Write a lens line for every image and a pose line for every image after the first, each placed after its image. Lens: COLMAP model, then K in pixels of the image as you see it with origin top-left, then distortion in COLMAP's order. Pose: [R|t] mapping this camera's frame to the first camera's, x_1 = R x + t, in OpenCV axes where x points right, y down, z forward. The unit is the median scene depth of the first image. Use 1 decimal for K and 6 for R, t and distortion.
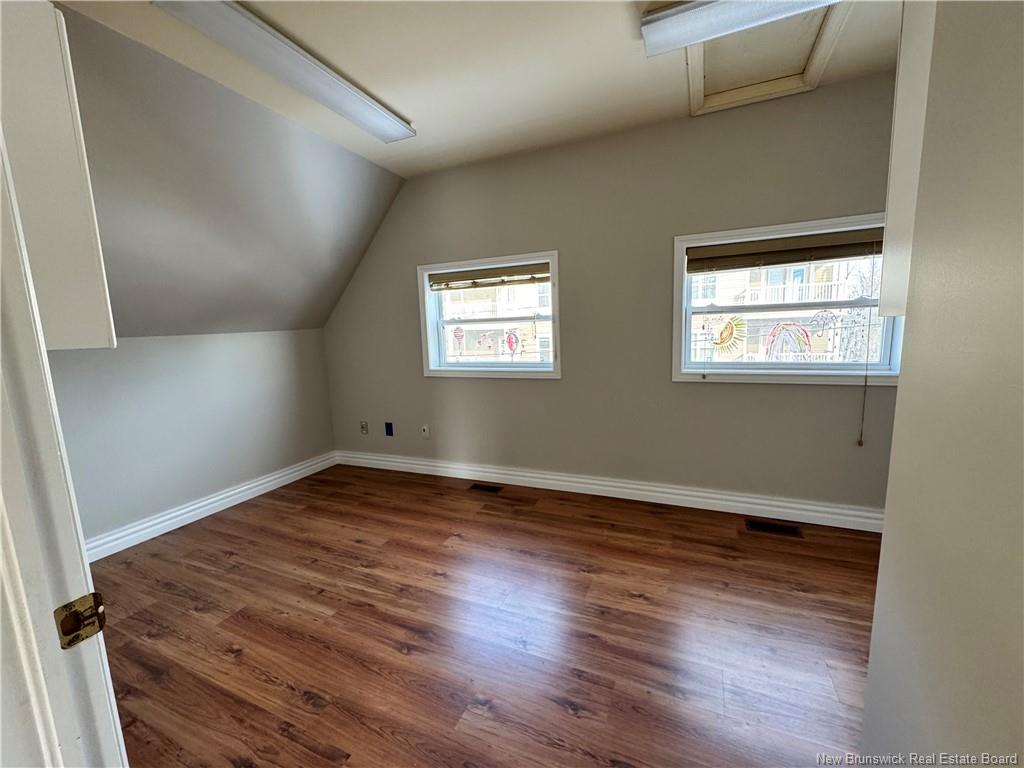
lens RADIAL K [[407.3, 0, 512.0], [0, 407.3, 384.0], [0, 0, 1]] dist [0.001367, 0.000677]
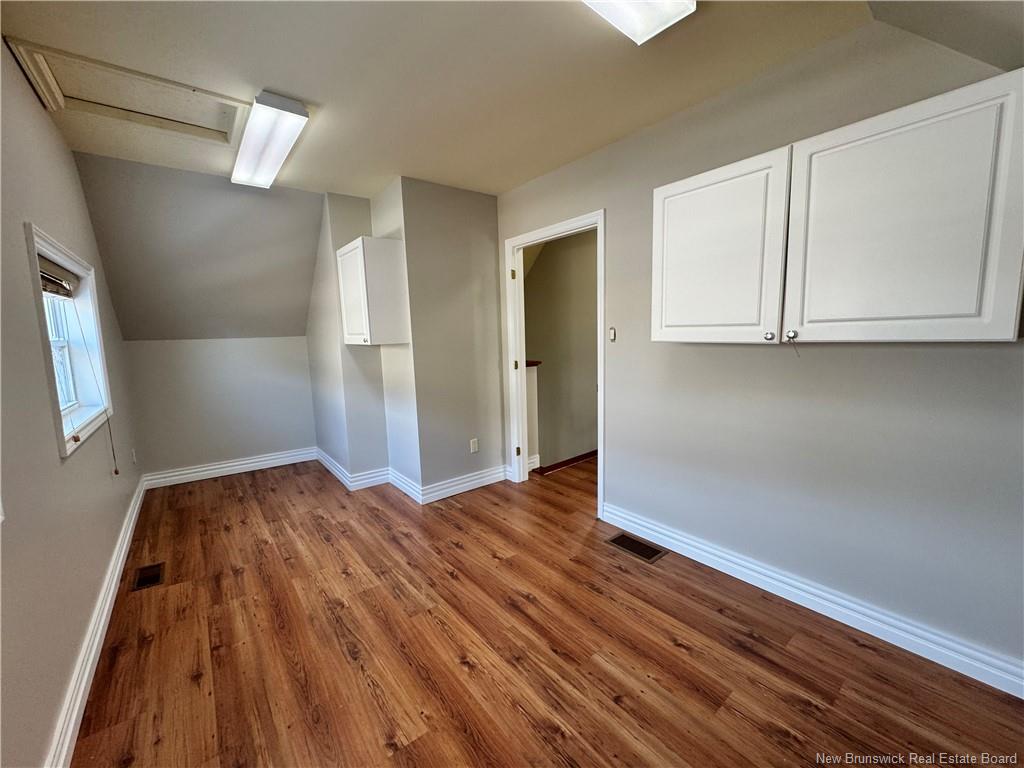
lens RADIAL K [[407.3, 0, 512.0], [0, 407.3, 384.0], [0, 0, 1]] dist [0.001367, 0.000677]
pose [[-0.888104, 0.003329, 0.459630, -0.667522], [0.124383, 0.964405, 0.233350, -0.234889], [-0.442493, 0.264409, -0.856906, 1.631937]]
